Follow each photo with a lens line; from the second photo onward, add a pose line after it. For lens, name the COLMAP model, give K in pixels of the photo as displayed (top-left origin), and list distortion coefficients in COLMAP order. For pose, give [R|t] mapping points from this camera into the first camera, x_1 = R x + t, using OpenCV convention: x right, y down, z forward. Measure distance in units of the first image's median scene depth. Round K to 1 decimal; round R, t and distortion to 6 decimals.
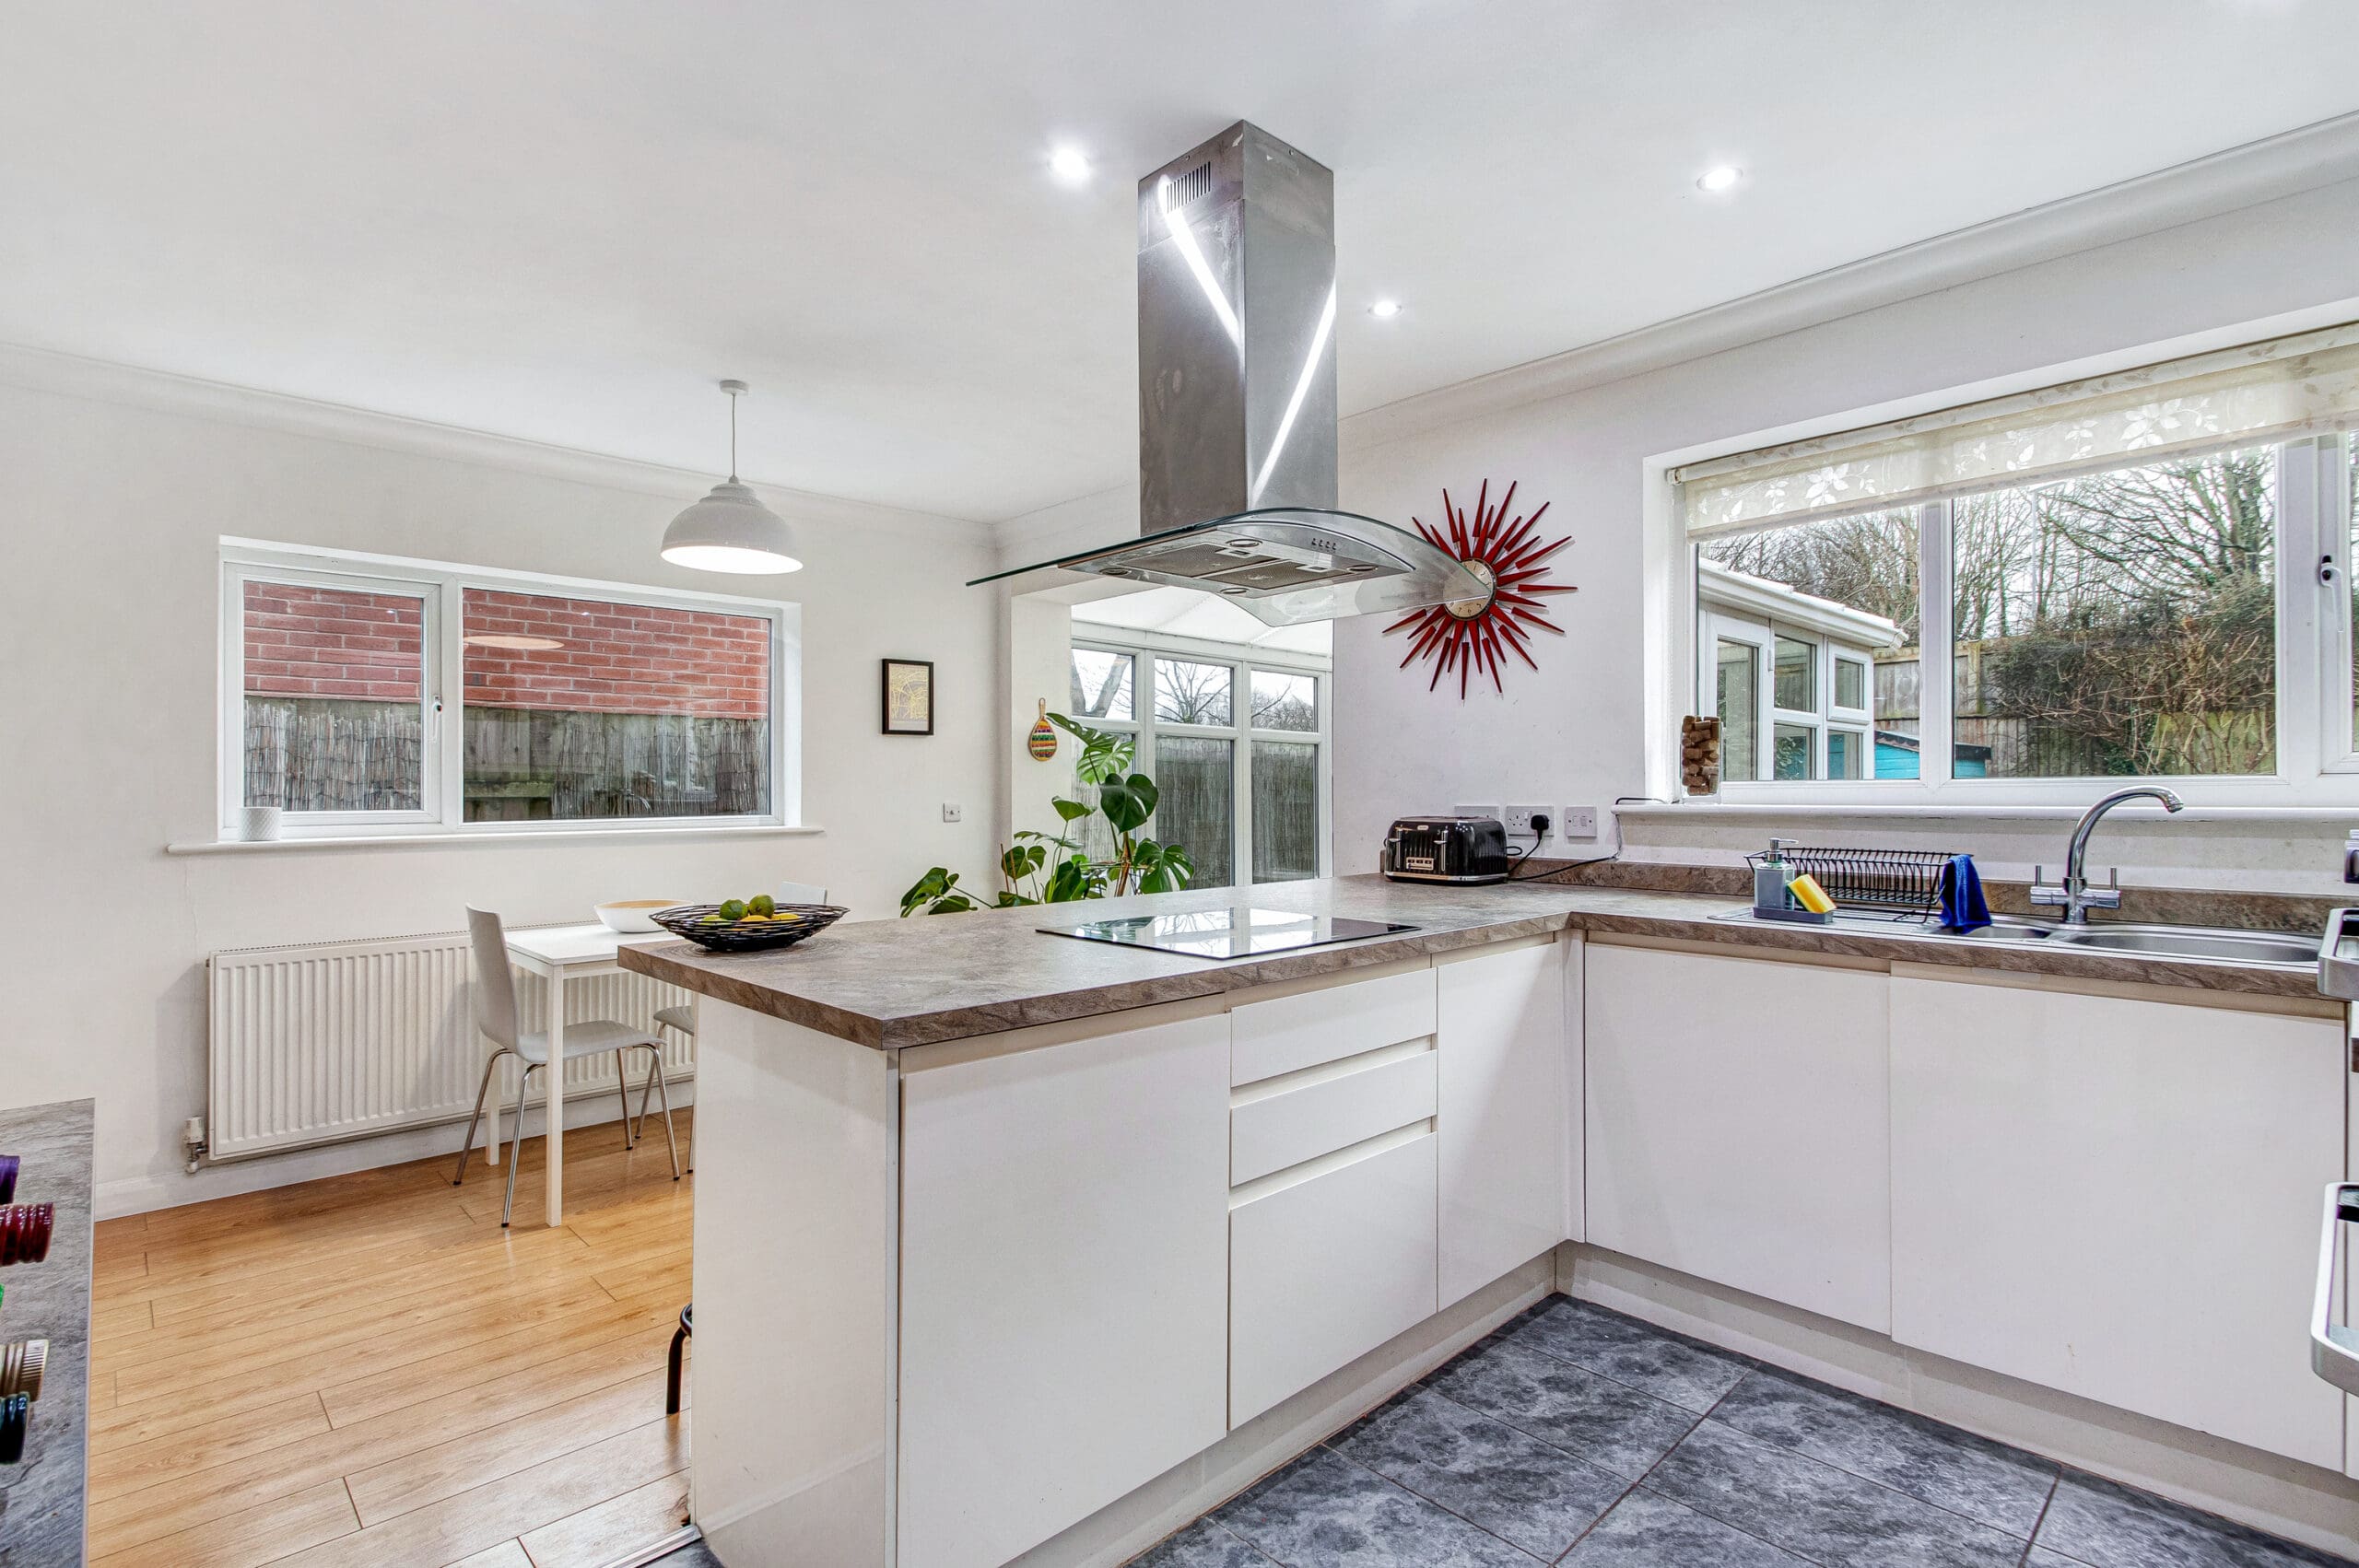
lens RADIAL K [[1116.4, 0, 1185.0], [0, 1116.4, 789.1], [0, 0, 1]] dist [0.041798, -0.020374]
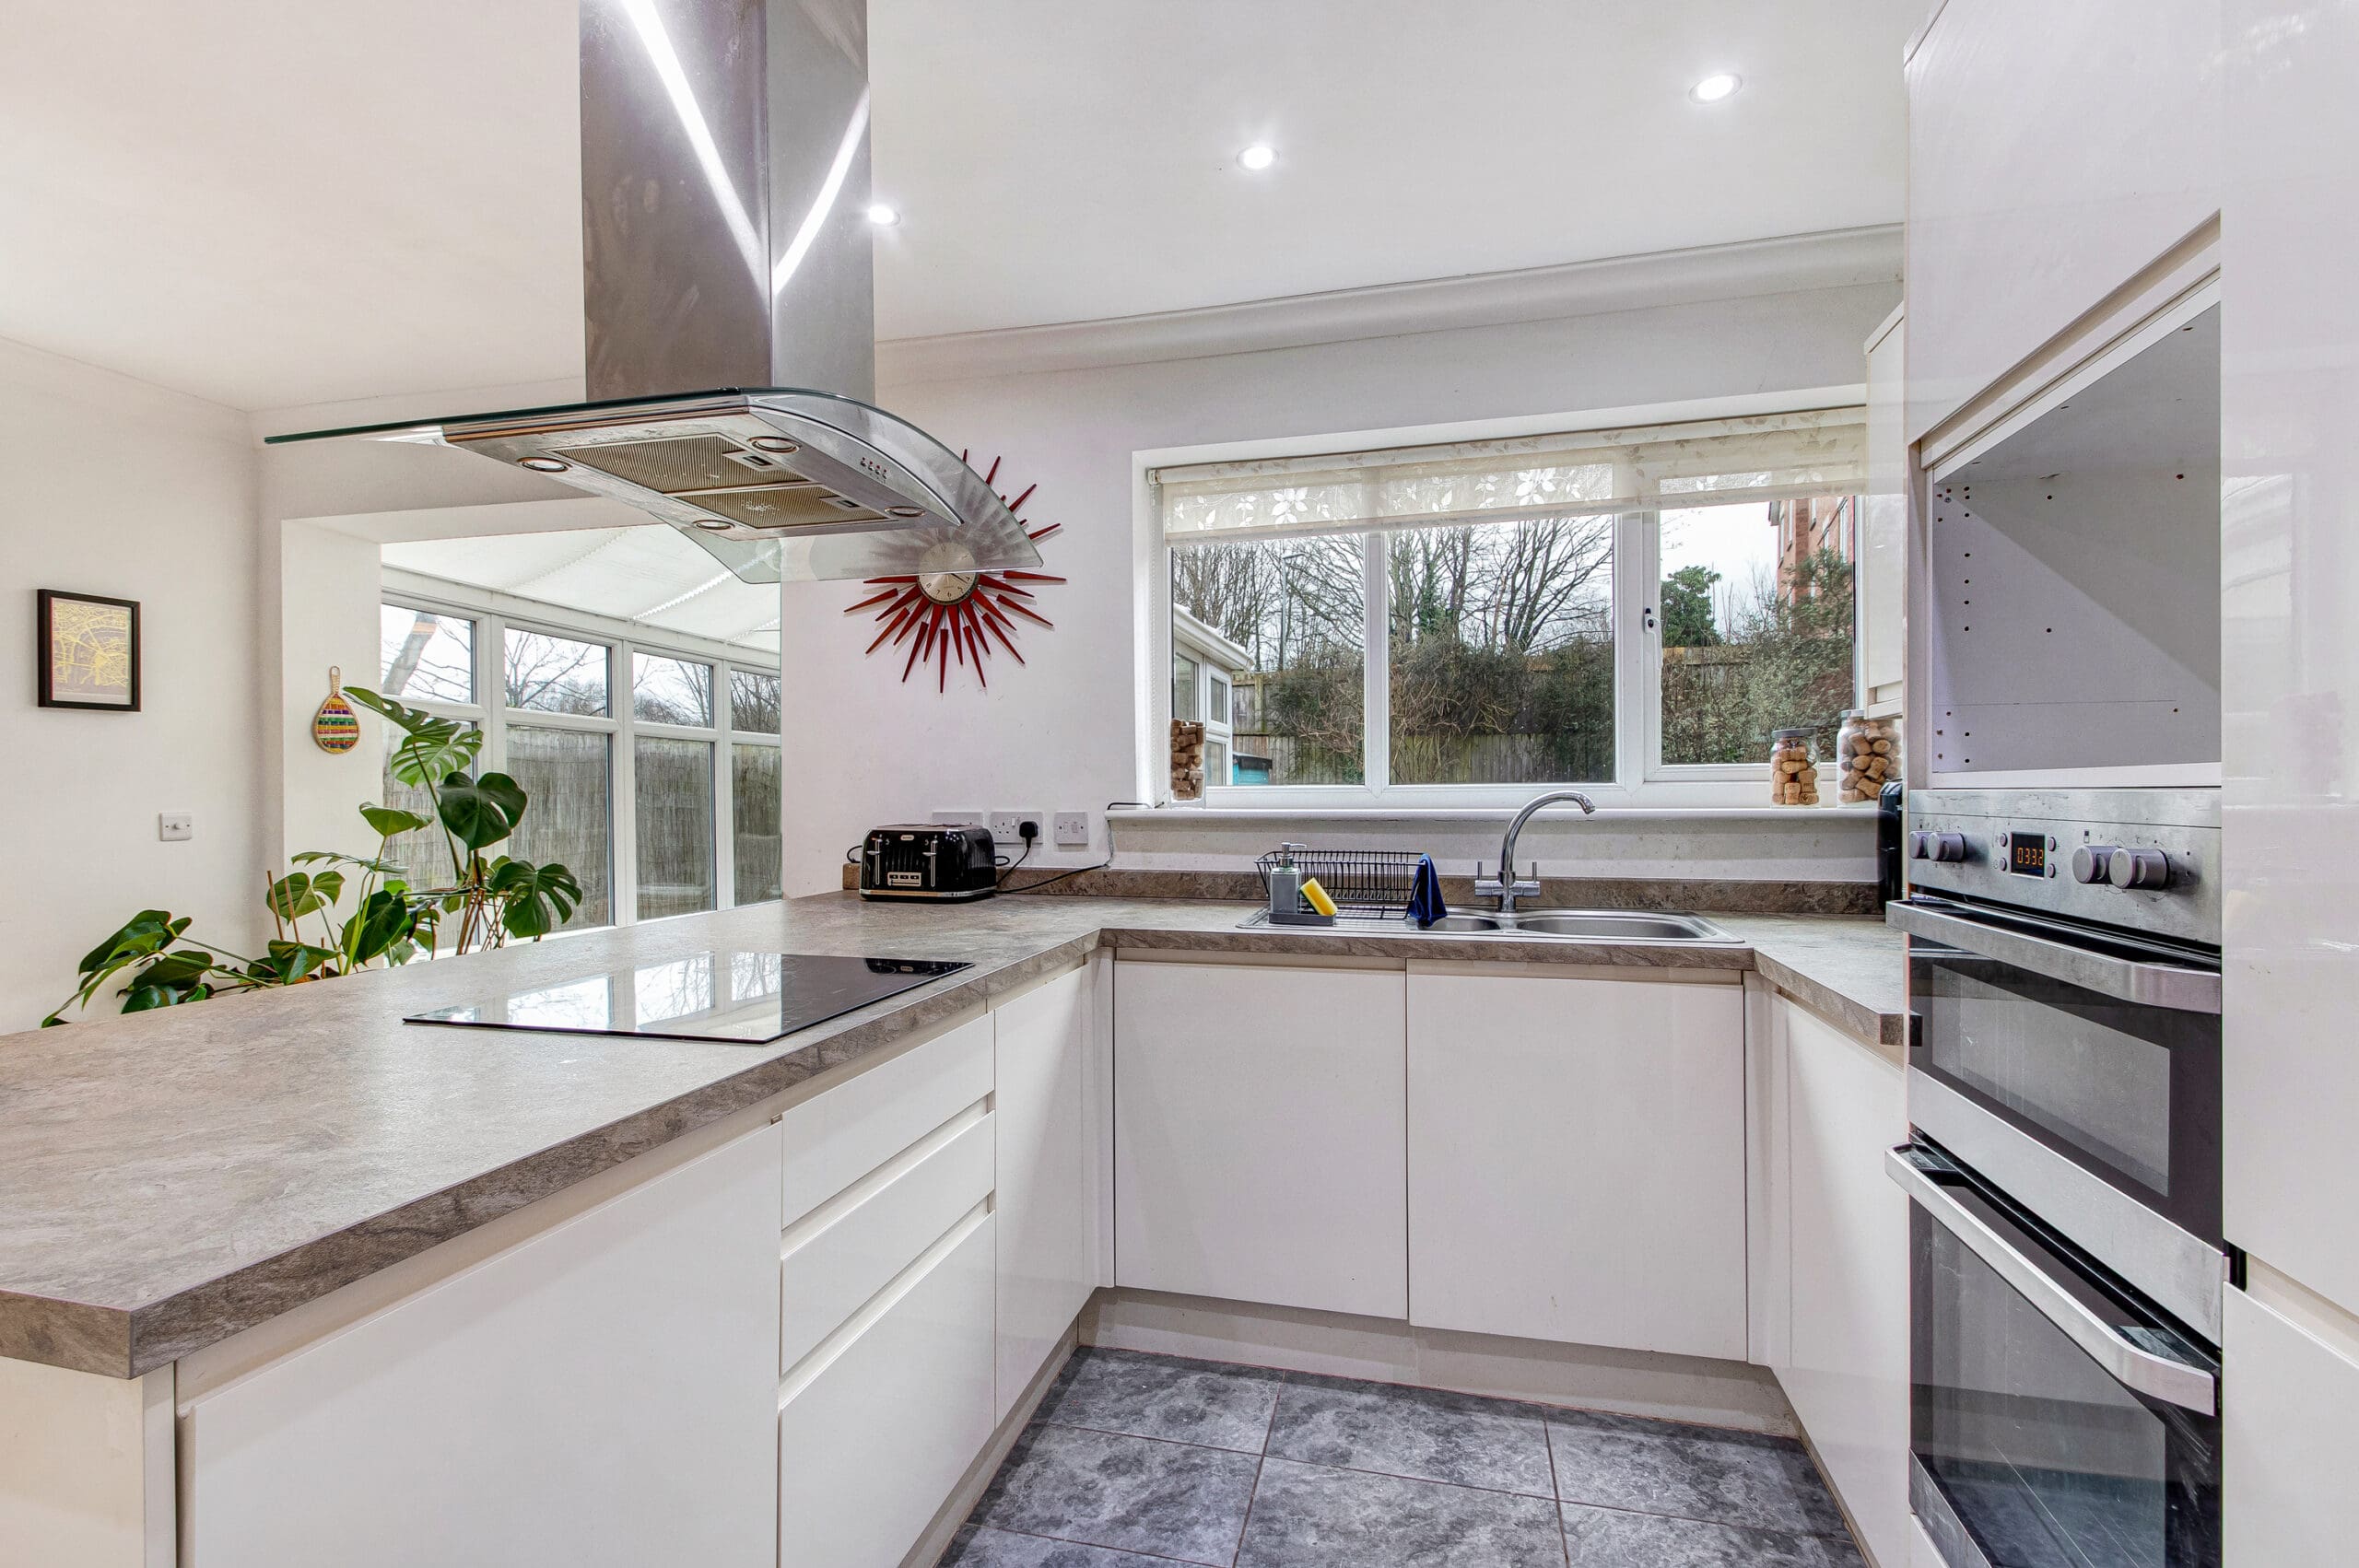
lens RADIAL K [[1082.2, 0, 1151.8], [0, 1082.2, 798.2], [0, 0, 1]] dist [0.002849, -0.000383]
pose [[0.855955, -0.002082, 0.517047, -0.065258], [-0.000693, 0.999986, 0.005174, -0.000600], [-0.517051, -0.004787, 0.855941, 0.204347]]
